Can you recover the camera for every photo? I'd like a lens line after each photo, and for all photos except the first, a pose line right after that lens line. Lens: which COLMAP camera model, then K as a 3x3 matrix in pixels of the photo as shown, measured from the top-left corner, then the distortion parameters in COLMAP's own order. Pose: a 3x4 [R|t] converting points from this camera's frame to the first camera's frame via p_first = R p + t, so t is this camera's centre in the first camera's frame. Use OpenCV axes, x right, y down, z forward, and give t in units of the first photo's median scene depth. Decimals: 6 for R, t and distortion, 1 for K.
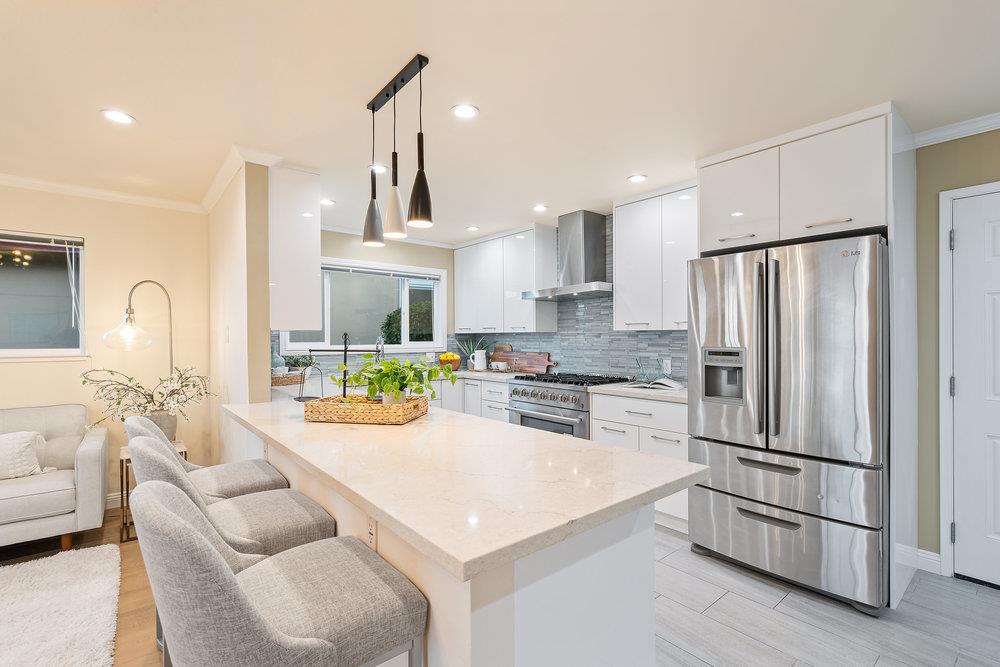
lens RADIAL K [[452.8, 0, 500.0], [0, 452.8, 333.5], [0, 0, 1]] dist [-0.000257, -0.000002]
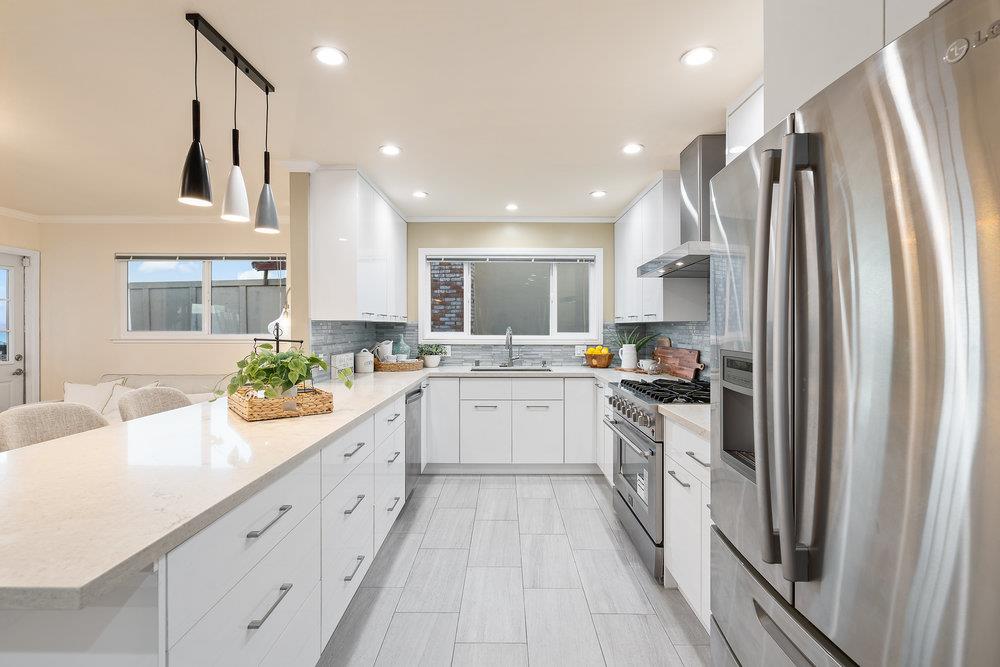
lens RADIAL K [[452.8, 0, 500.0], [0, 452.8, 333.5], [0, 0, 1]] dist [-0.000257, -0.000002]
pose [[0.757610, 0.014690, -0.652542, 0.332414], [-0.000790, 0.999767, 0.021589, 0.000742], [0.652707, -0.015840, 0.757445, 0.268036]]
